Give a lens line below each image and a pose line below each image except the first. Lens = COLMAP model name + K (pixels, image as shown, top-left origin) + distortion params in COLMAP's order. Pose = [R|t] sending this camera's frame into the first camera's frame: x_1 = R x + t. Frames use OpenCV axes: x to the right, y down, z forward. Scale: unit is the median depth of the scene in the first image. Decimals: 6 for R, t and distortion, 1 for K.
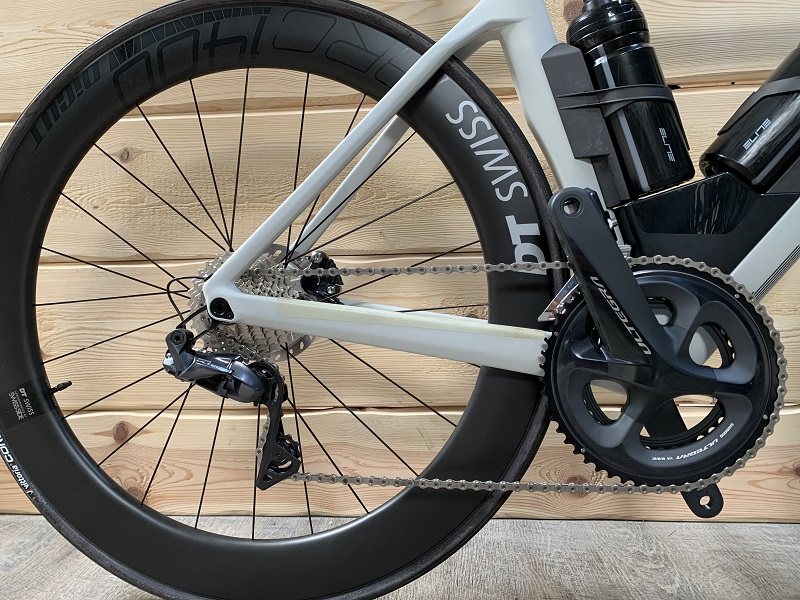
lens RADIAL K [[615.9, 0, 395.8], [0, 615.9, 294.1], [0, 0, 1]] dist [0.026220, -0.023294]
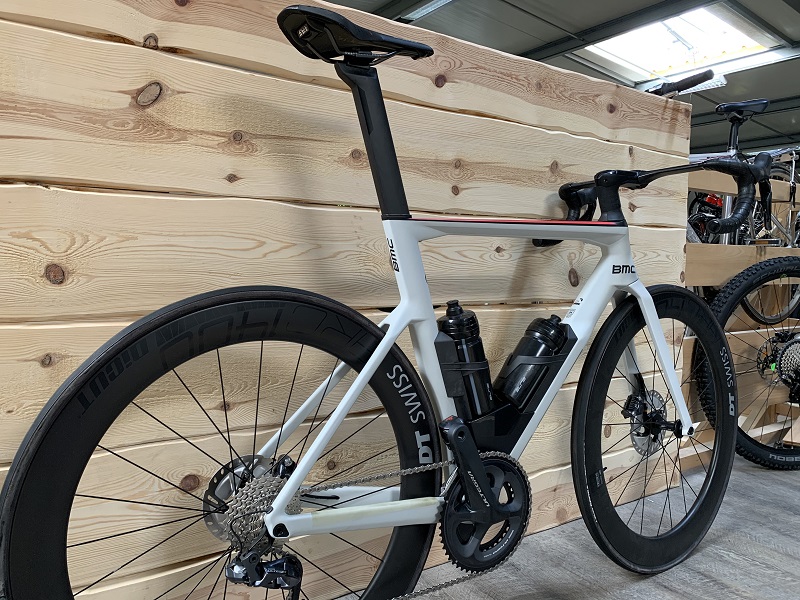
lens RADIAL K [[615.9, 0, 394.3], [0, 615.9, 287.5], [0, 0, 1]] dist [0.026220, -0.023294]
pose [[0.769977, 0.012244, 0.637954, -0.869176], [-0.018947, 0.999814, 0.003679, -0.480541], [-0.637791, -0.014920, 0.770065, -0.249235]]
